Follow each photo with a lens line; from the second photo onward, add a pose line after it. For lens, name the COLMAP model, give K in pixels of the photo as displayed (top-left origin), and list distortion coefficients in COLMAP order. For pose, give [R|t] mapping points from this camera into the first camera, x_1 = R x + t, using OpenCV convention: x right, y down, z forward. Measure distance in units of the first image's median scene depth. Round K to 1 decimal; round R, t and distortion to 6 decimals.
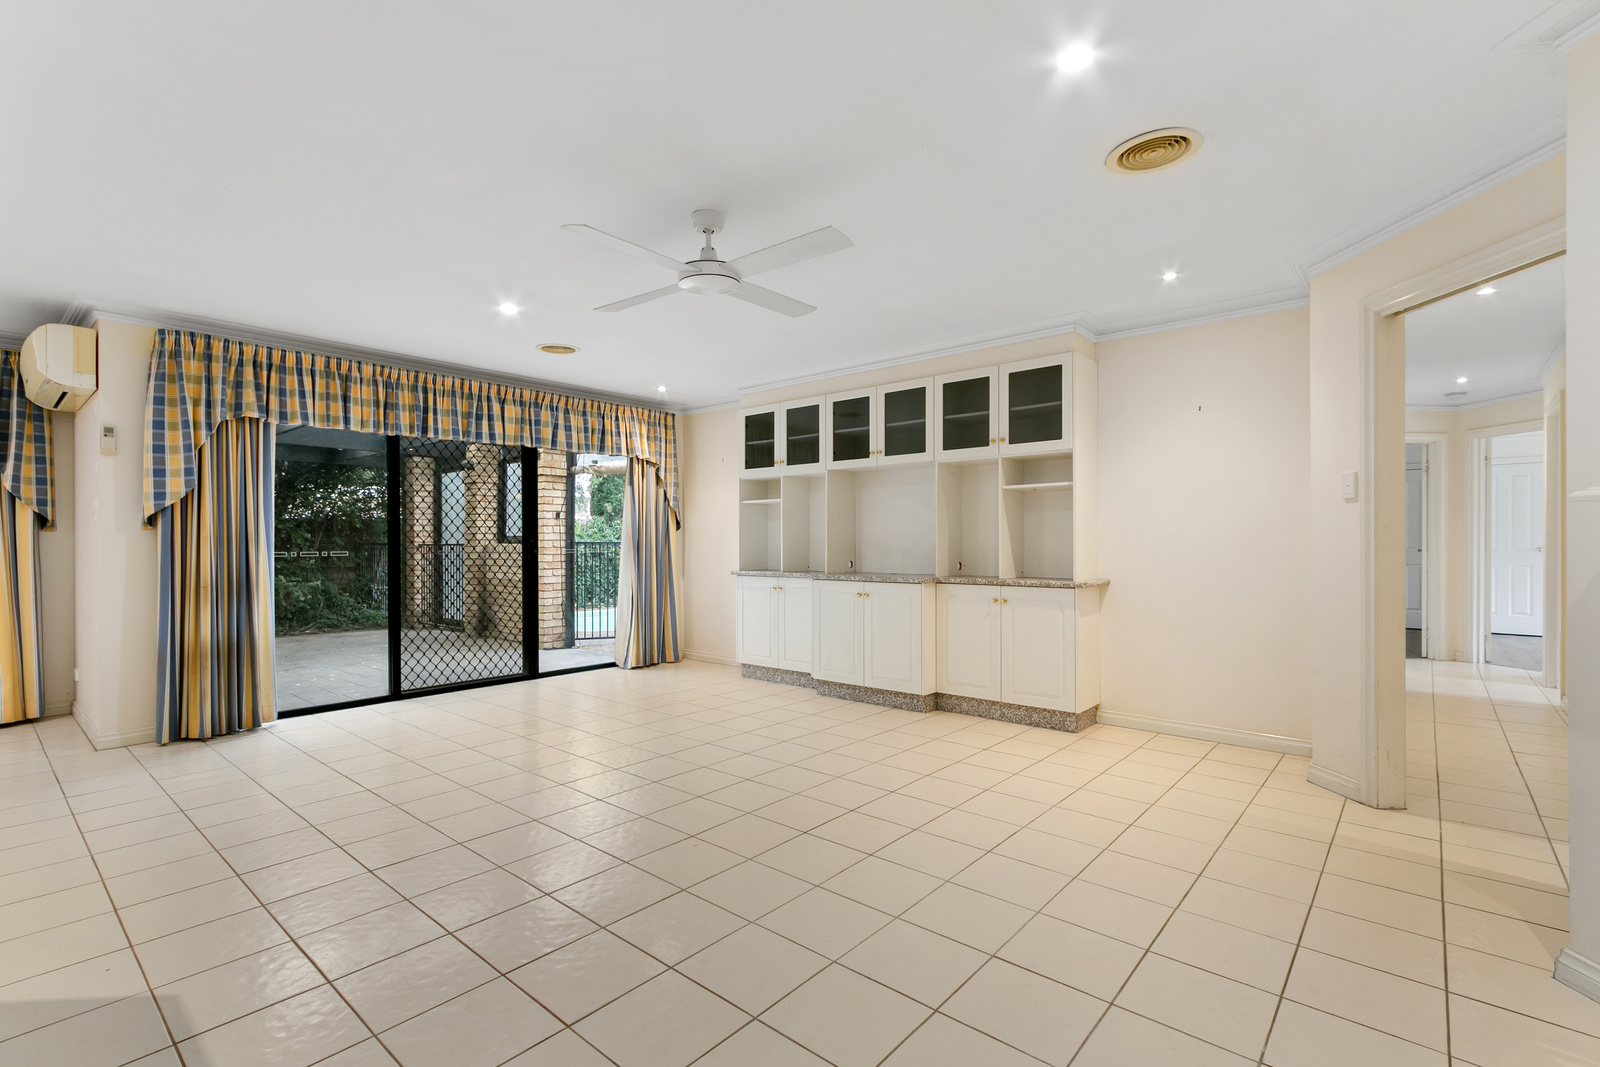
lens RADIAL K [[728.7, 0, 786.2], [0, 728.7, 538.3], [0, 0, 1]] dist [0.011656, -0.003624]
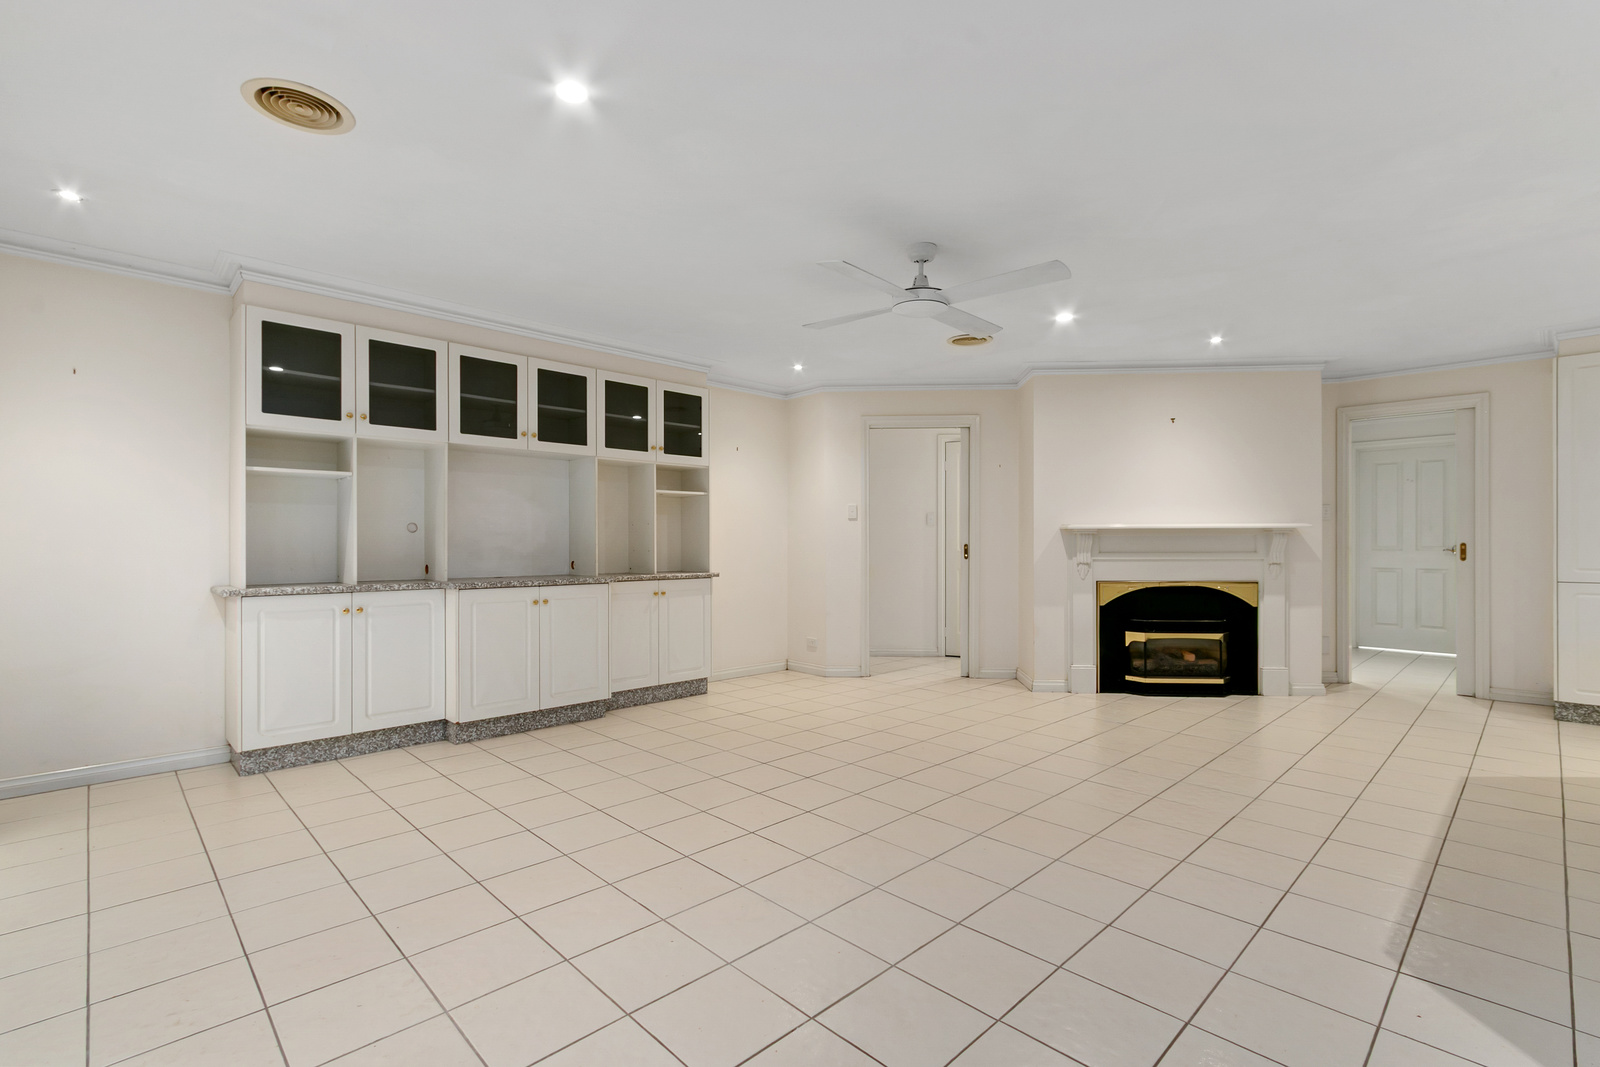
lens RADIAL K [[728.7, 0, 786.2], [0, 728.7, 538.3], [0, 0, 1]] dist [0.011656, -0.003624]
pose [[0.079183, 0.006902, 0.996836, -0.749899], [-0.007701, 0.999950, -0.006312, 0.006732], [-0.996830, -0.007177, 0.079233, 0.679152]]
